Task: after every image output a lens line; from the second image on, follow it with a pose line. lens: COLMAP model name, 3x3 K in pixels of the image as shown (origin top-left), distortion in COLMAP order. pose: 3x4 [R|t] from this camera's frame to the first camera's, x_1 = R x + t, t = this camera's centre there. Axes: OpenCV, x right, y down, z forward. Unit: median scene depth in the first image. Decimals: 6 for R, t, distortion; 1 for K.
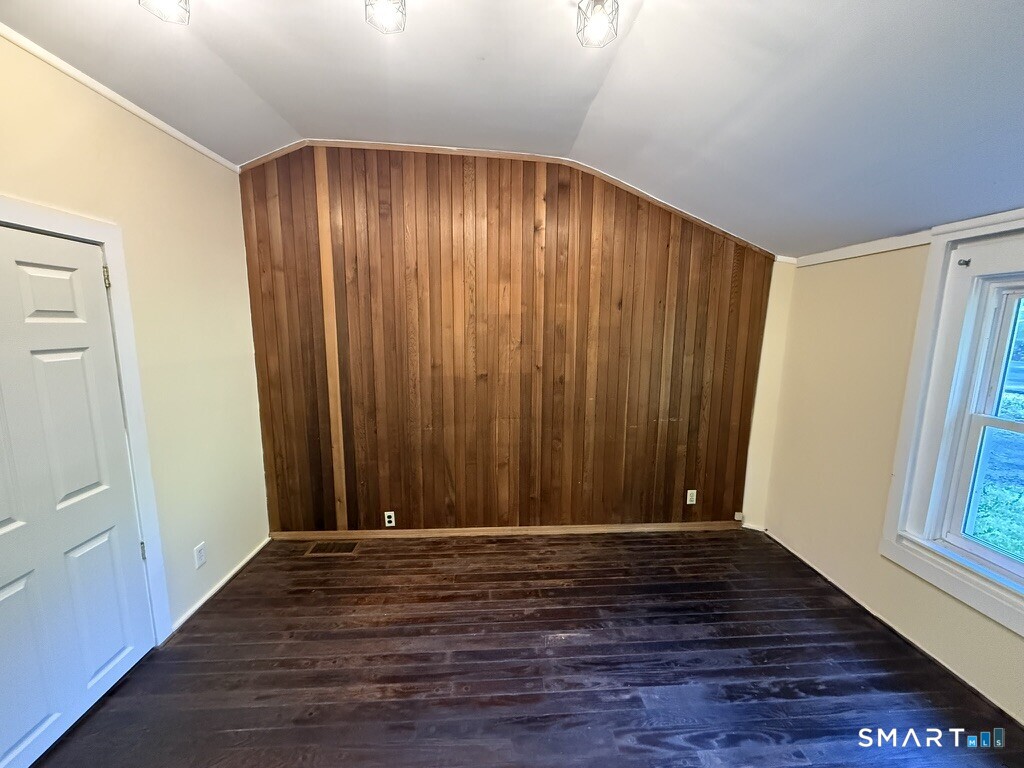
lens RADIAL K [[406.3, 0, 507.6], [0, 406.3, 386.7], [0, 0, 1]] dist [0.004316, -0.000757]
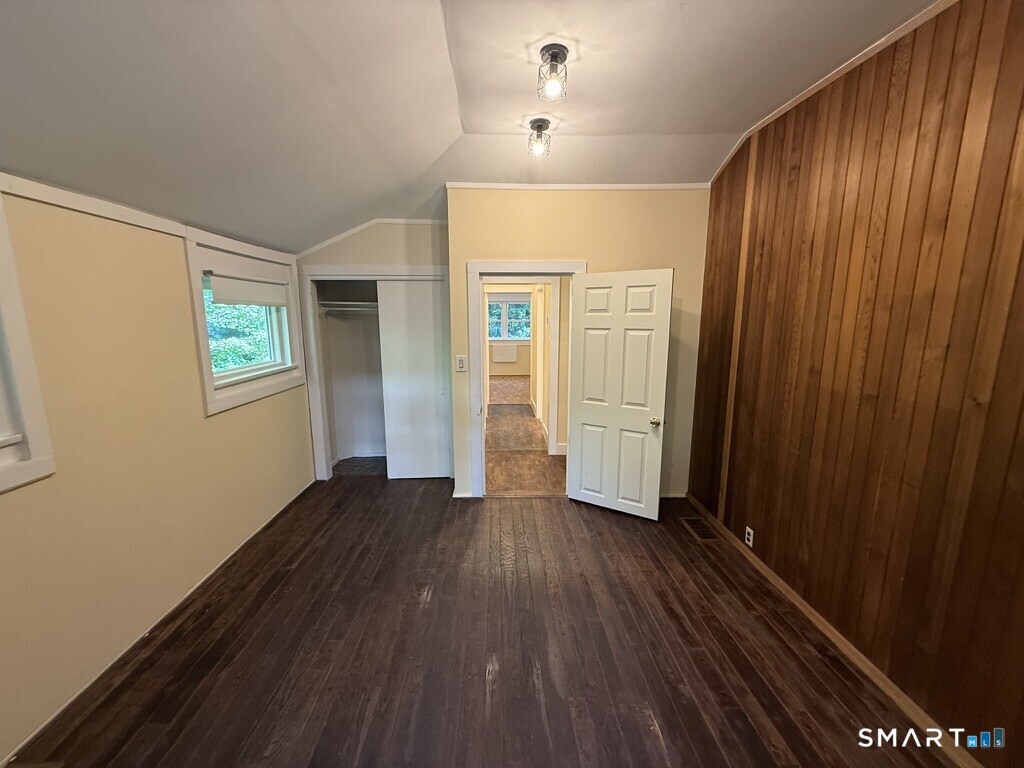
lens RADIAL K [[406.3, 0, 508.8], [0, 406.3, 384.8], [0, 0, 1]] dist [0.004316, -0.000757]
pose [[-0.028456, 0.162943, -0.986225, 0.619790], [-0.149028, 0.974906, 0.165373, -0.072055], [0.988423, 0.151681, -0.003459, 0.504384]]
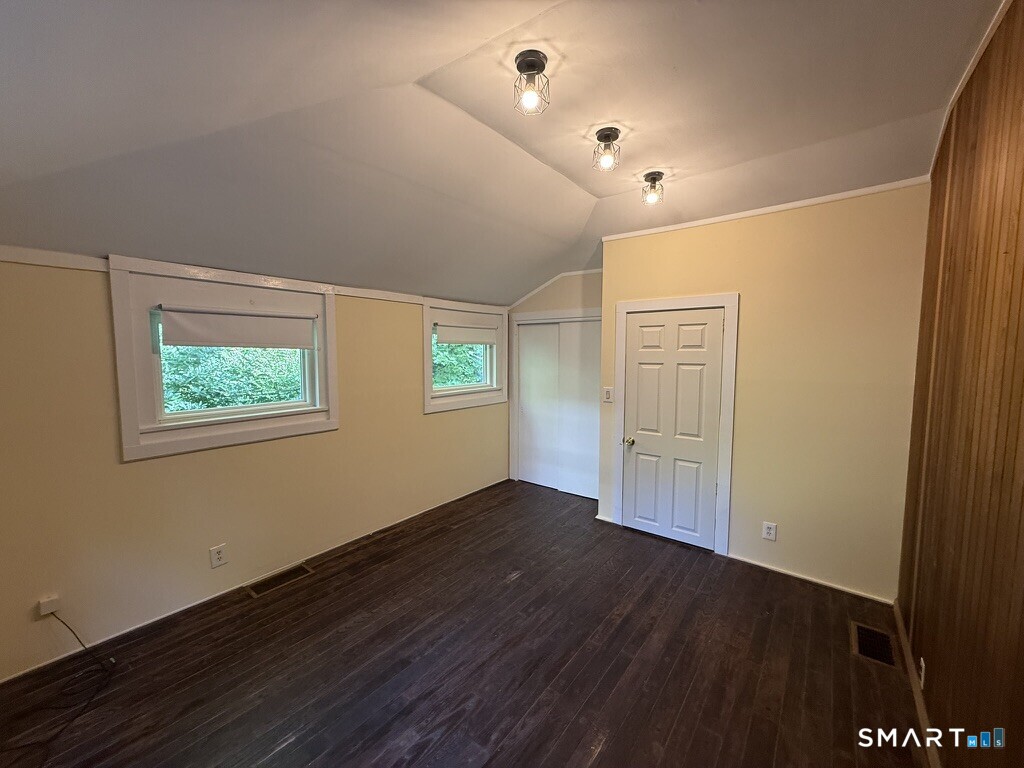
lens RADIAL K [[406.3, 0, 509.6], [0, 406.3, 384.9], [0, 0, 1]] dist [0.004316, -0.000757]
pose [[-0.663106, 0.054841, -0.746514, 0.619024], [-0.117630, 0.977286, 0.176281, -0.141888], [0.739225, 0.204705, -0.641593, 0.976275]]
